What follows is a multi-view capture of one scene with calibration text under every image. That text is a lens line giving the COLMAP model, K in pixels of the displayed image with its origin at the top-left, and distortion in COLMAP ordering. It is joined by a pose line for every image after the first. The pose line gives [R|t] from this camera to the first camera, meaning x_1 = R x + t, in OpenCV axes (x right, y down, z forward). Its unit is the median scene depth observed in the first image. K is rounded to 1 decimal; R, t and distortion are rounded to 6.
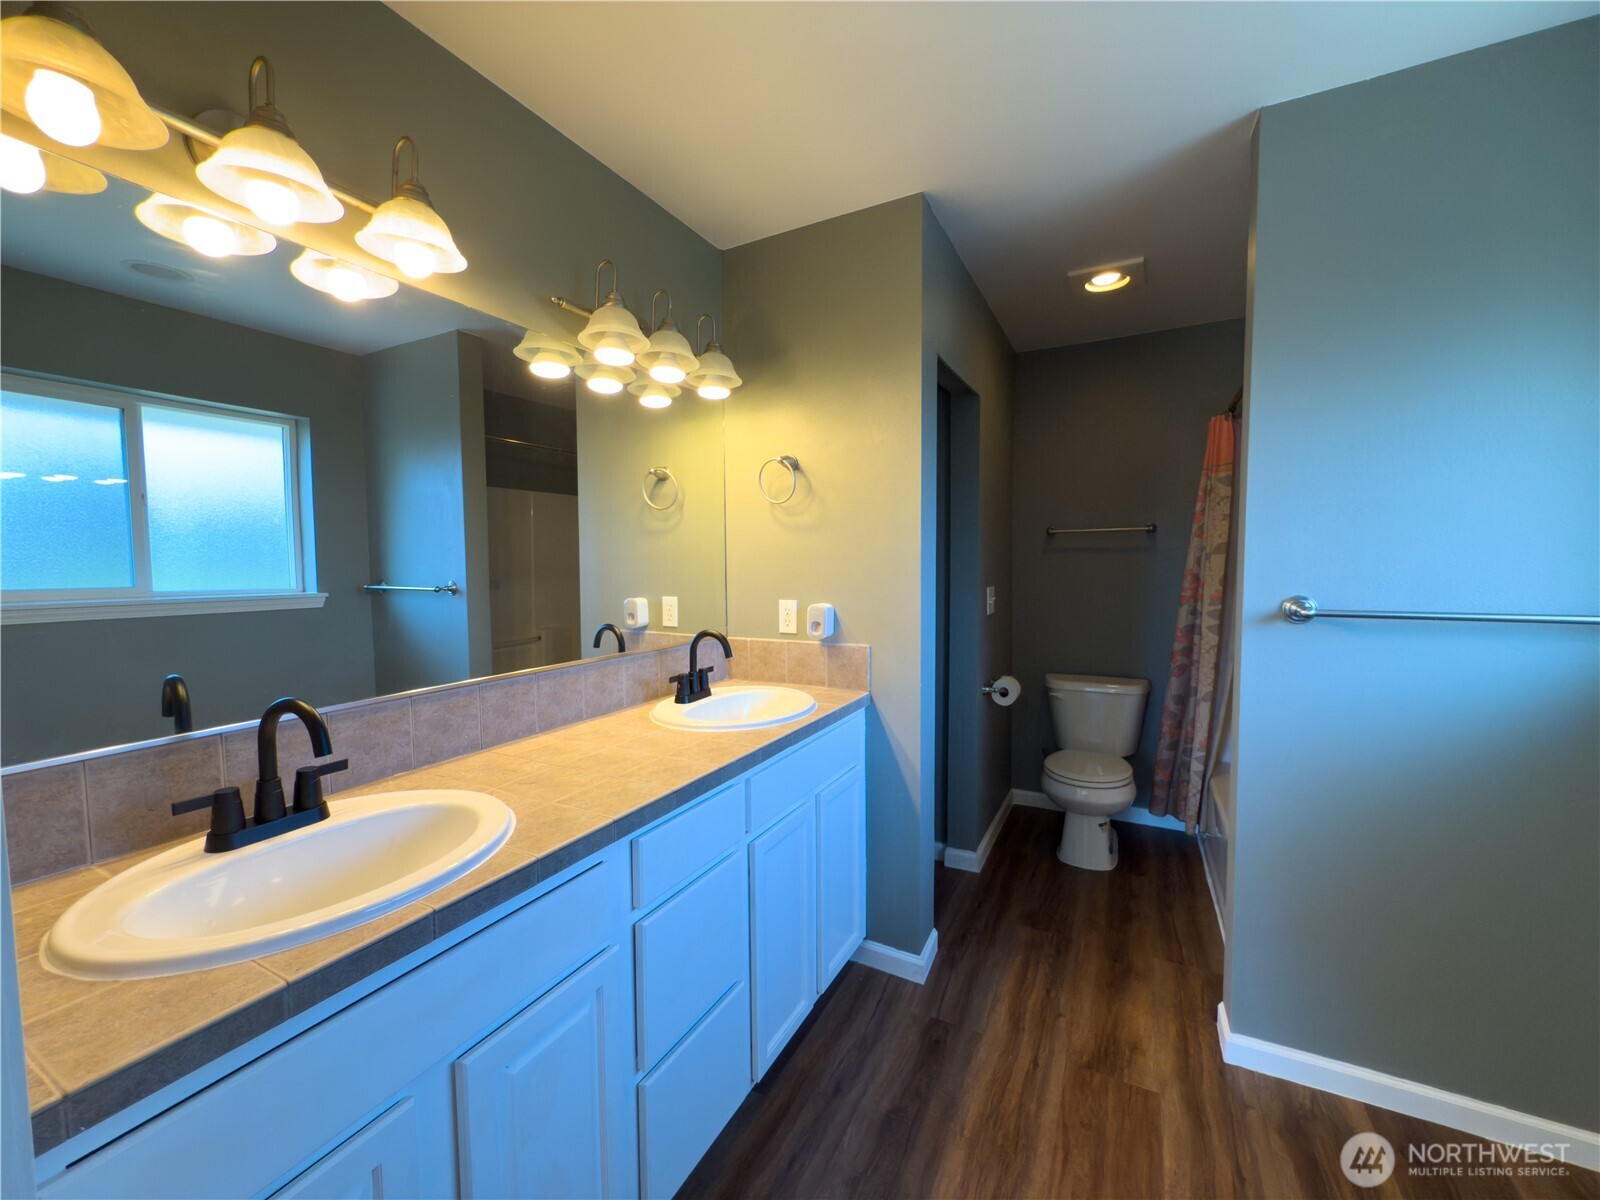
lens RADIAL K [[637.5, 0, 795.4], [0, 637.5, 596.6], [0, 0, 1]] dist [-0.004204, -0.000268]
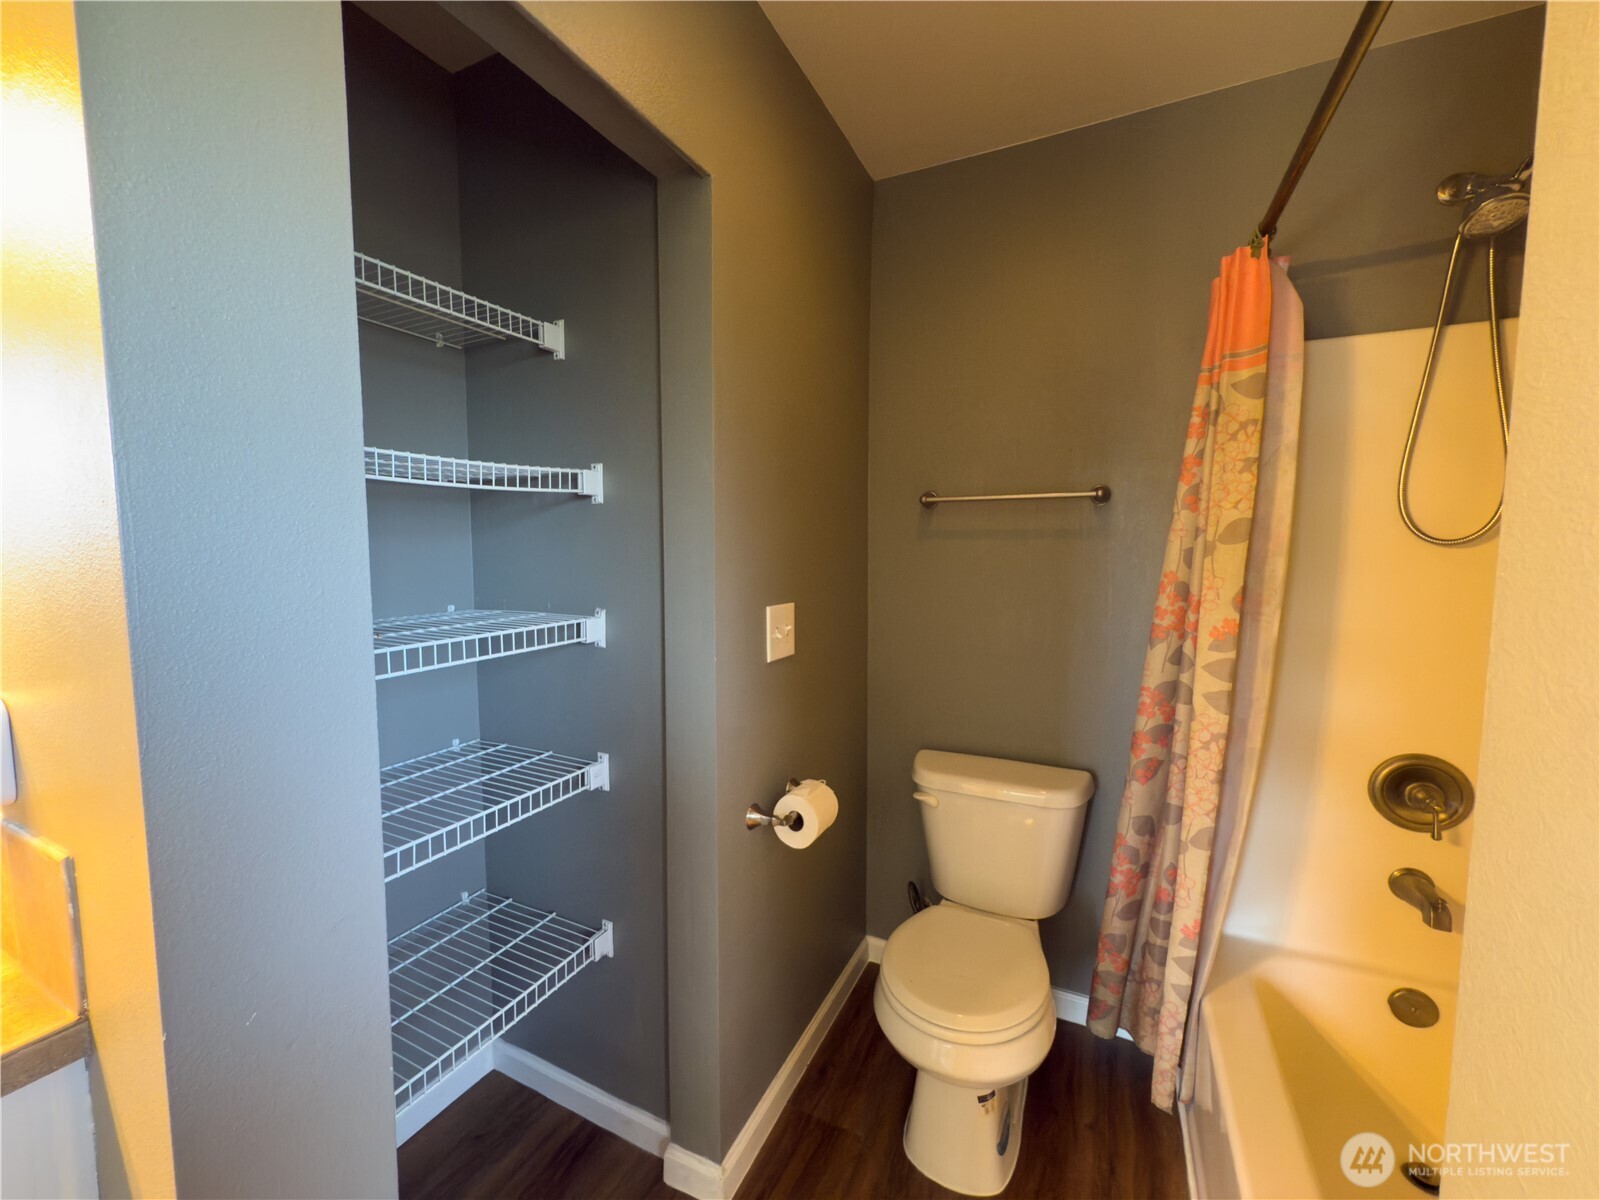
lens RADIAL K [[637.5, 0, 798.4], [0, 637.5, 598.1], [0, 0, 1]] dist [-0.004204, -0.000268]
pose [[0.999221, 0.004572, 0.039197, 0.309221], [-0.005573, 0.999660, 0.025463, -0.034468], [-0.039067, -0.025661, 0.998907, 0.514409]]
